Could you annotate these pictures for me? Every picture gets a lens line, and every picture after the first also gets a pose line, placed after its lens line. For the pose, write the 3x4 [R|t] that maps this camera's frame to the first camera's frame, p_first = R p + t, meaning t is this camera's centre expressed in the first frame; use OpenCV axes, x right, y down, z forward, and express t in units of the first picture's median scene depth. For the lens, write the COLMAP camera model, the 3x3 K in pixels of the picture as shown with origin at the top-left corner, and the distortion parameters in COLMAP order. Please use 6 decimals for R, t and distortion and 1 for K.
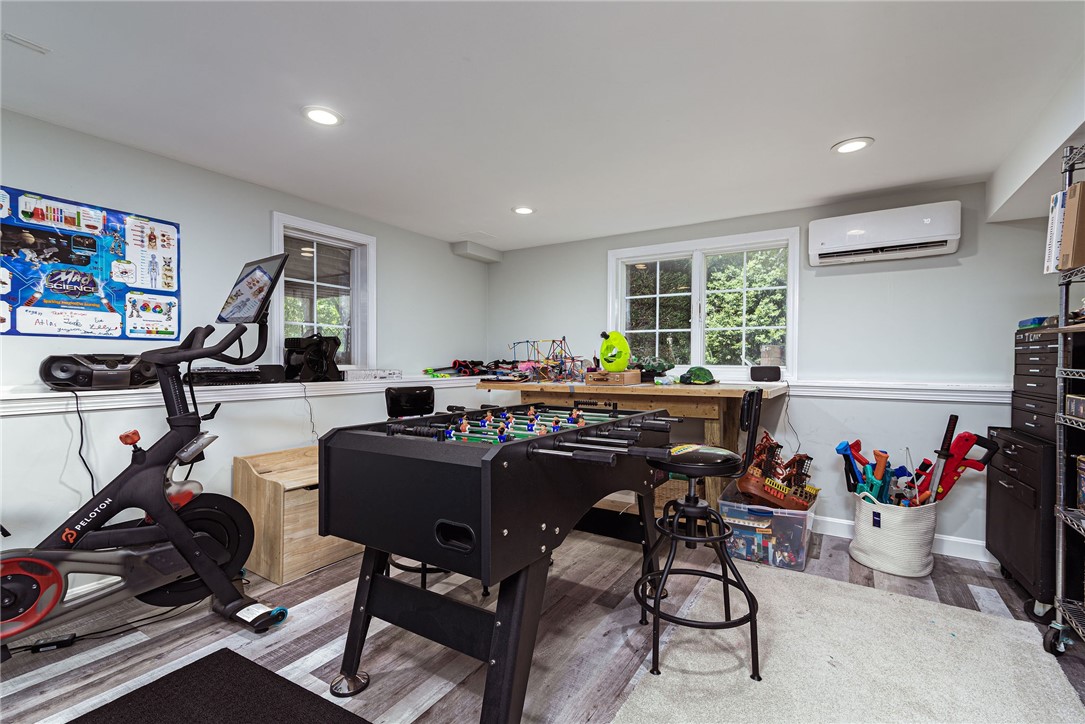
lens RADIAL K [[479.9, 0, 544.9], [0, 479.9, 363.9], [0, 0, 1]] dist [0.020075, 0.000233]
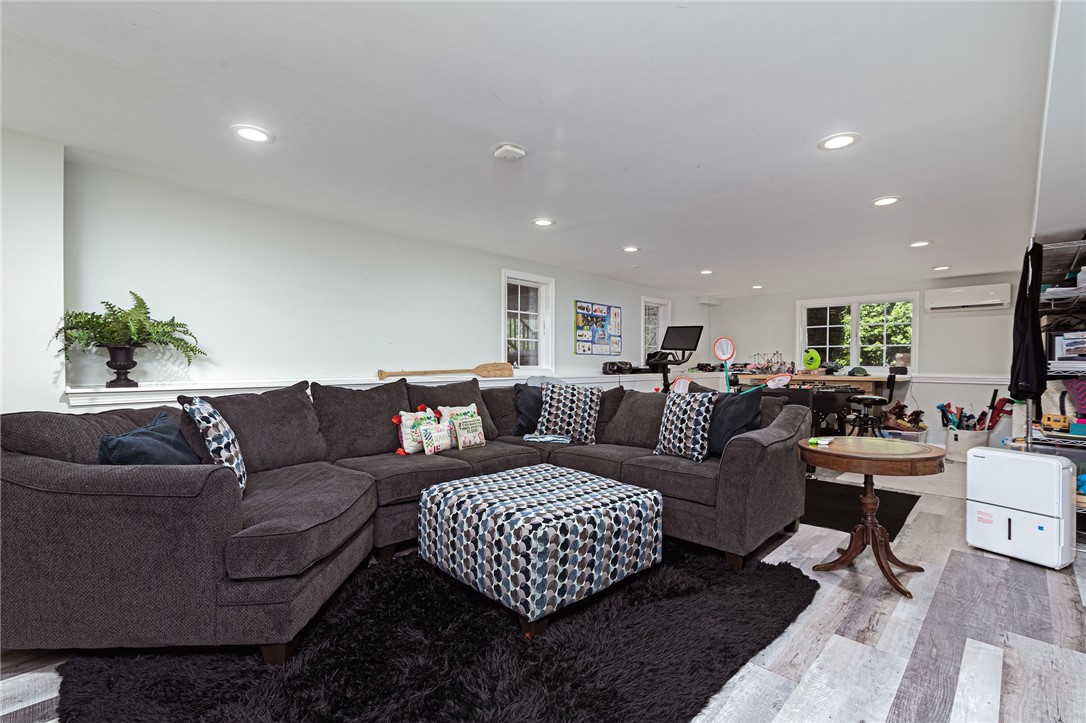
lens RADIAL K [[480.3, 0, 542.8], [0, 480.3, 362.3], [0, 0, 1]] dist [0.020075, 0.000233]
pose [[0.977906, 0.001576, -0.209041, -0.593042], [-0.002877, 0.999978, -0.005921, 0.001933], [0.209027, 0.006391, 0.977889, -1.348728]]
